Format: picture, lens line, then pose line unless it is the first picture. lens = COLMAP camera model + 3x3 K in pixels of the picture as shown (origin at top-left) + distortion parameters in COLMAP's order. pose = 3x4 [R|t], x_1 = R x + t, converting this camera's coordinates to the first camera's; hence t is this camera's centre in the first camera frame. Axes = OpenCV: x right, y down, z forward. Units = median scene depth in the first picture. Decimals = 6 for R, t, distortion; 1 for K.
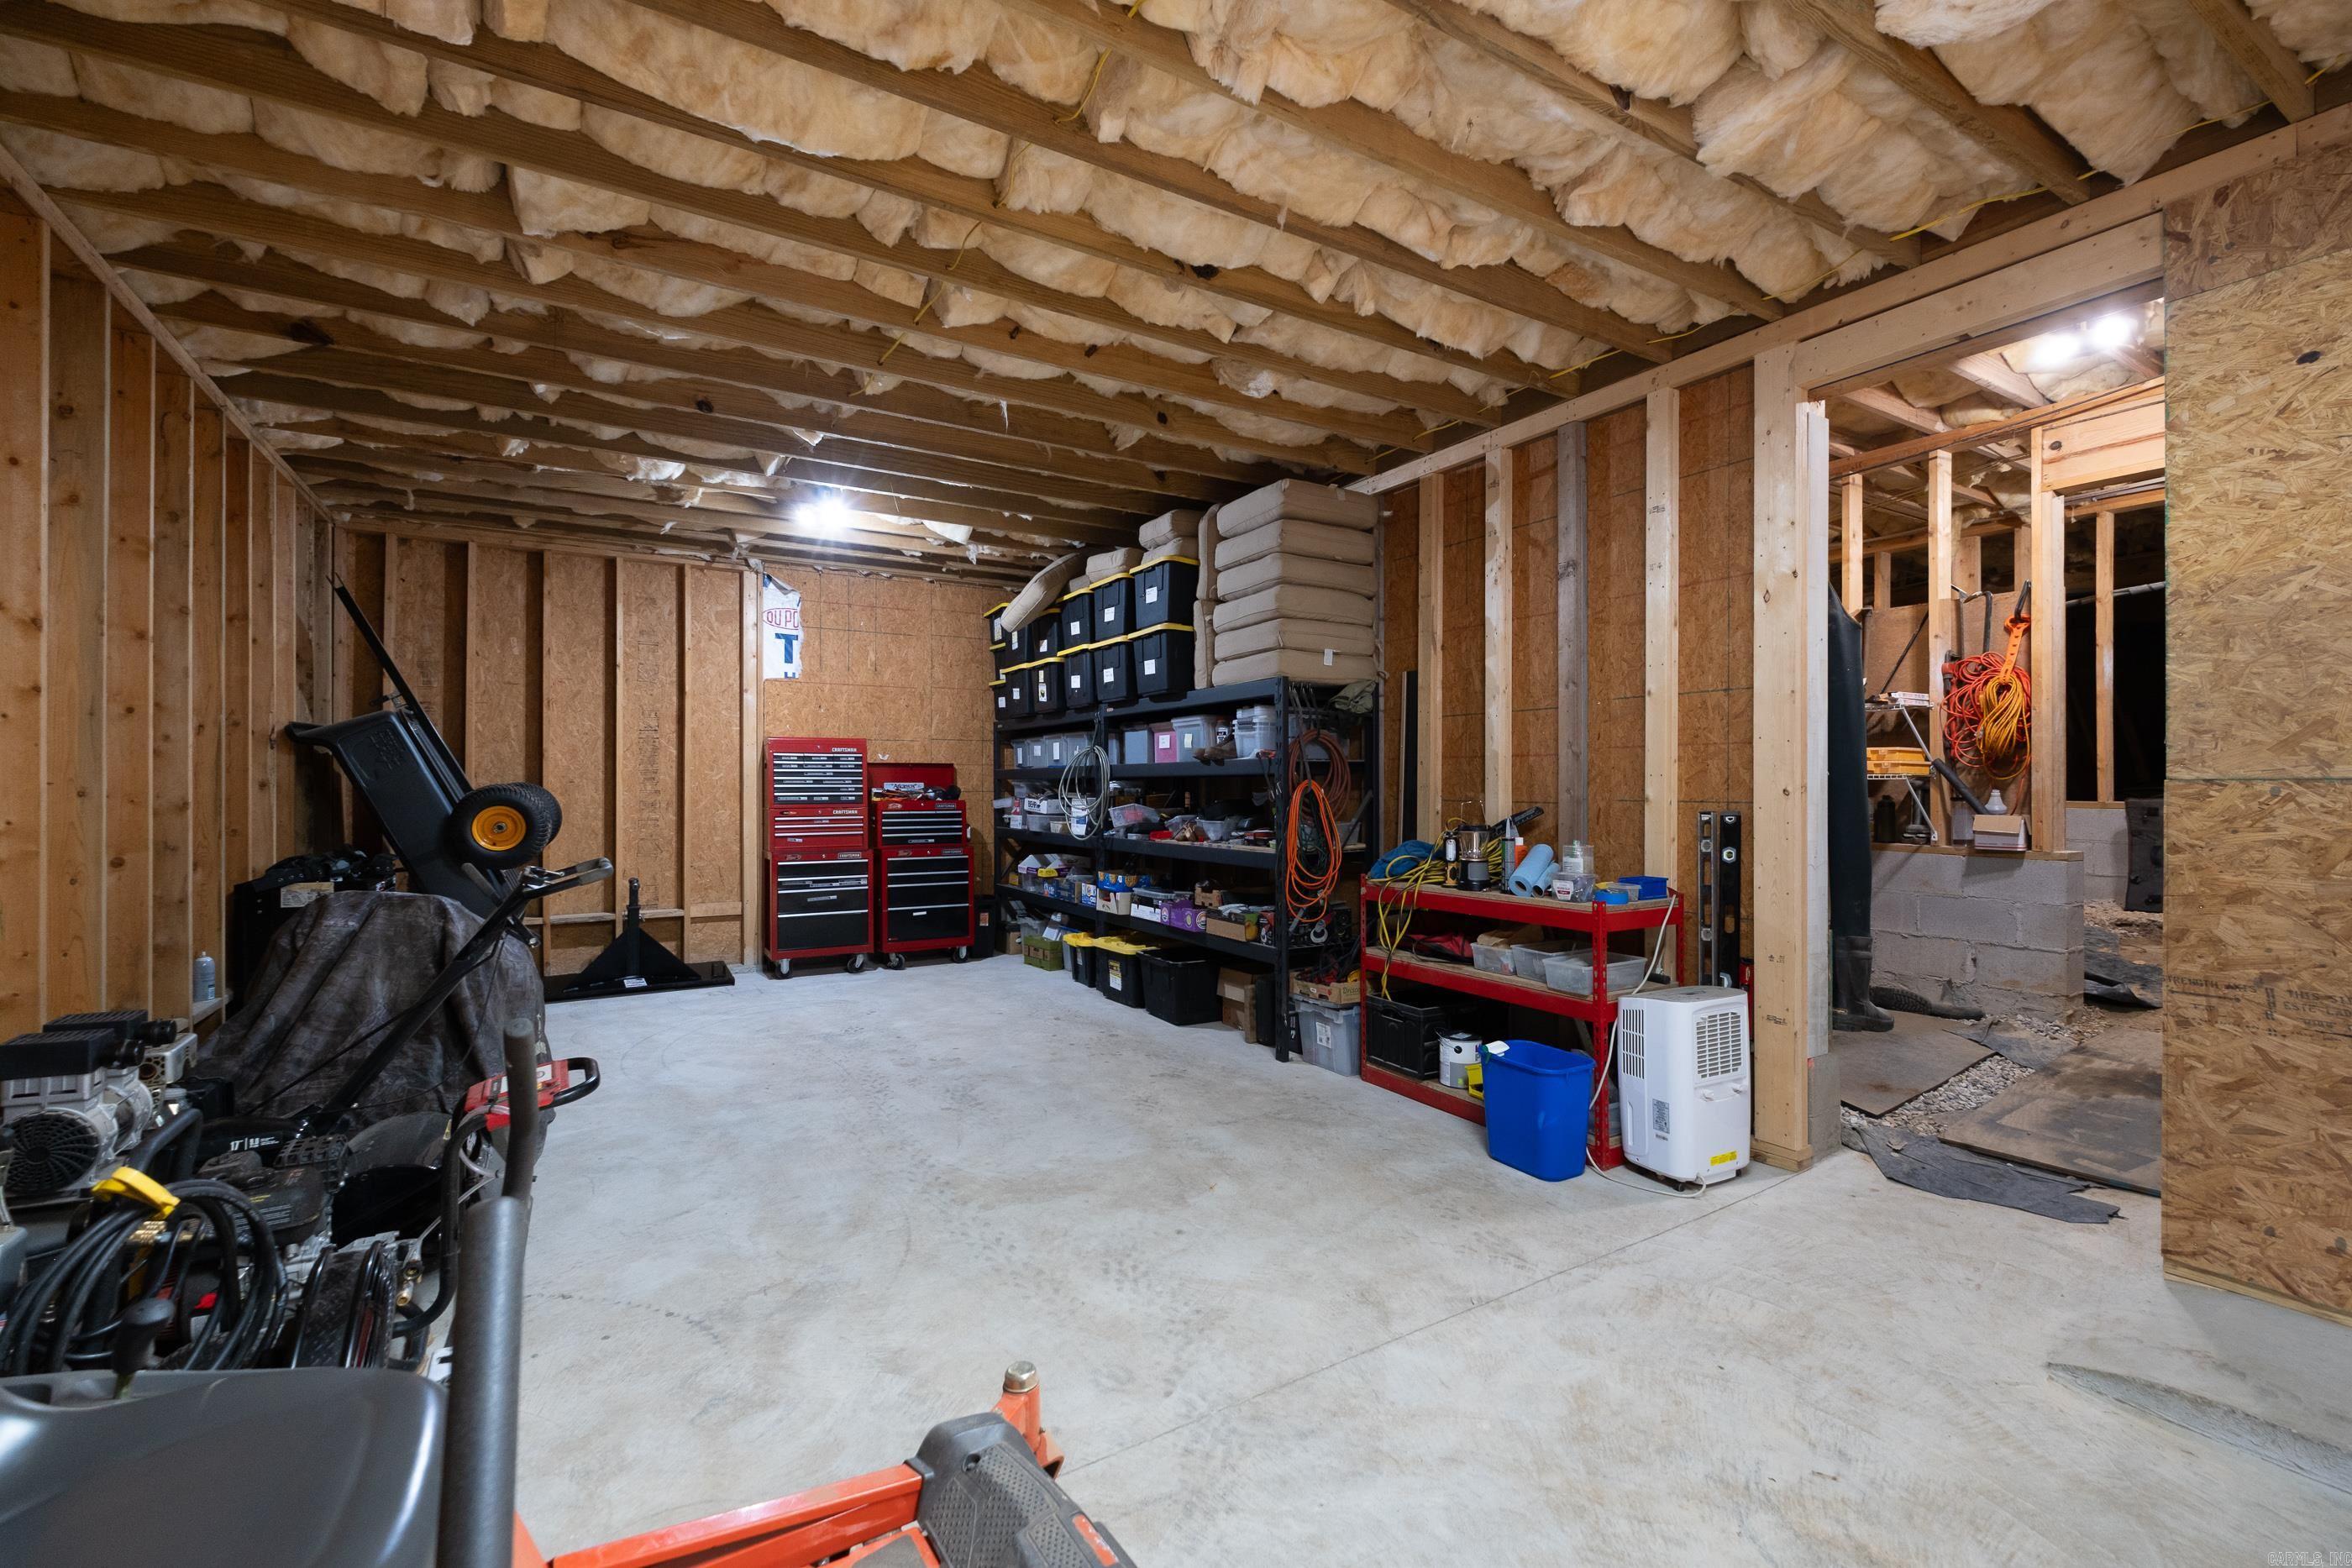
lens RADIAL K [[1014.6, 0, 1178.7], [0, 1014.6, 789.3], [0, 0, 1]] dist [0.002543, -0.000566]
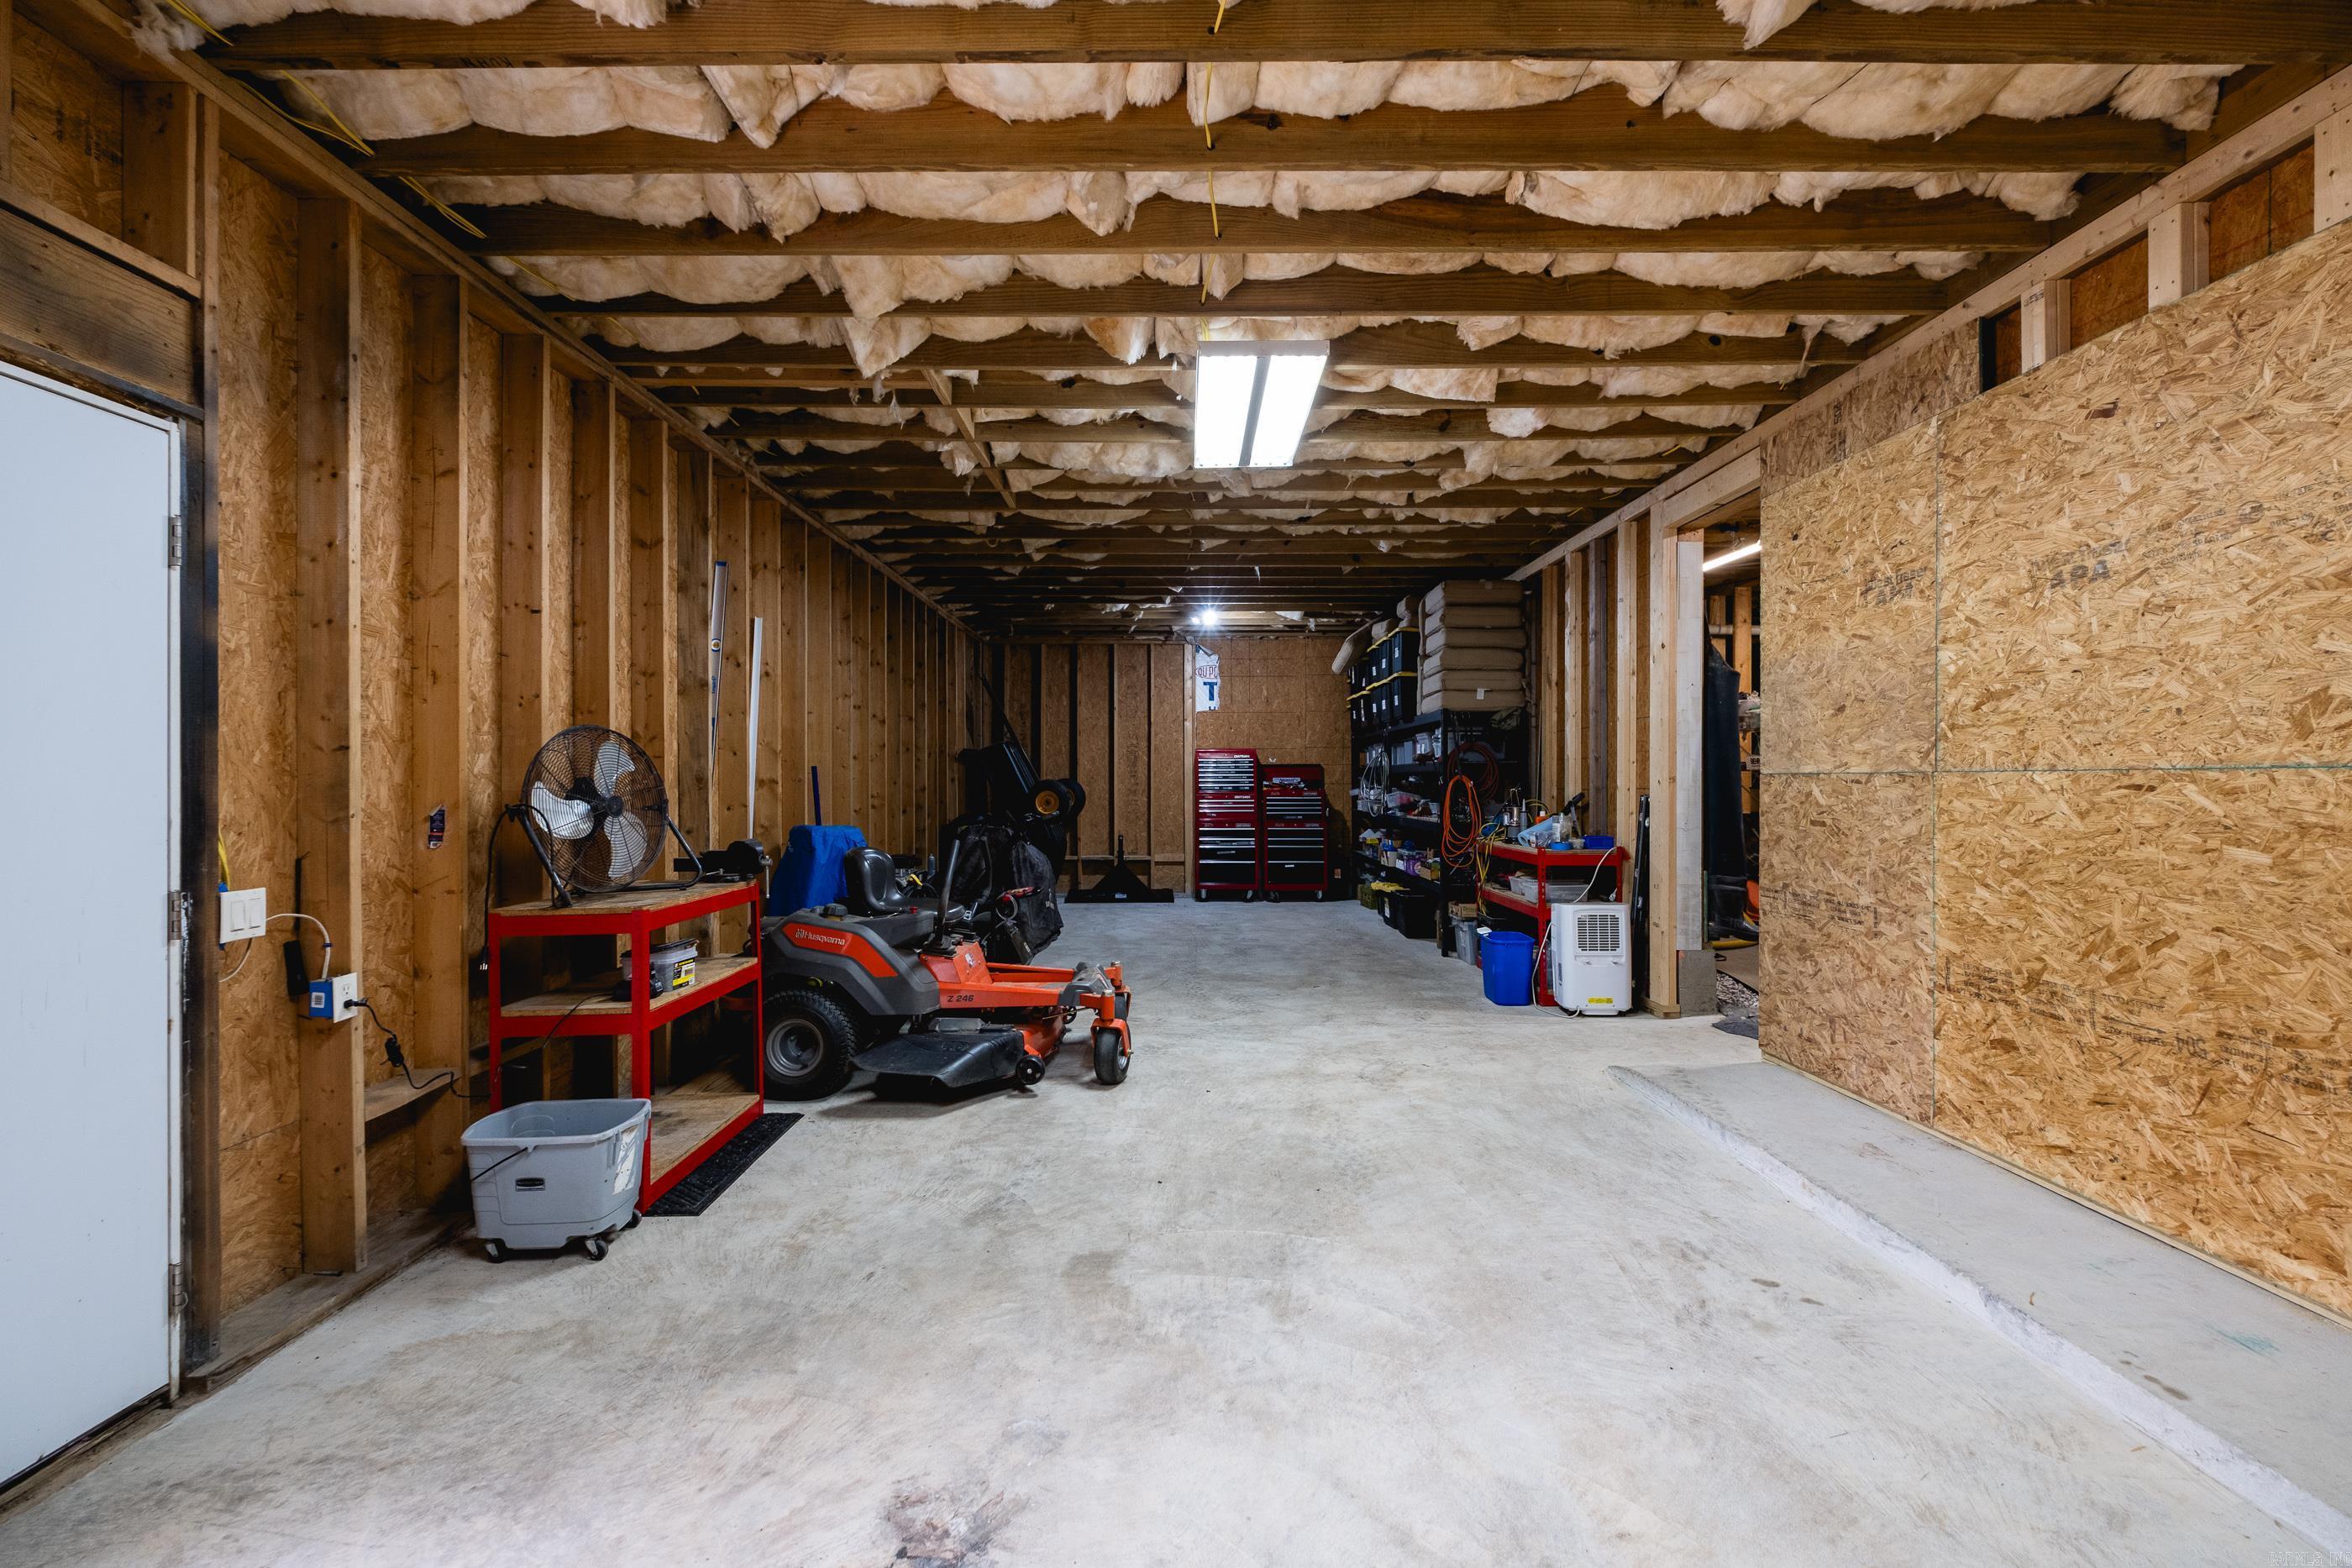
lens RADIAL K [[1014.6, 0, 1178.7], [0, 1014.6, 789.3], [0, 0, 1]] dist [0.002543, -0.000566]
pose [[0.863193, 0.001061, -0.504873, 0.429398], [0.002193, 0.999980, 0.005852, 0.001919], [0.504869, -0.006159, 0.863174, -0.437999]]
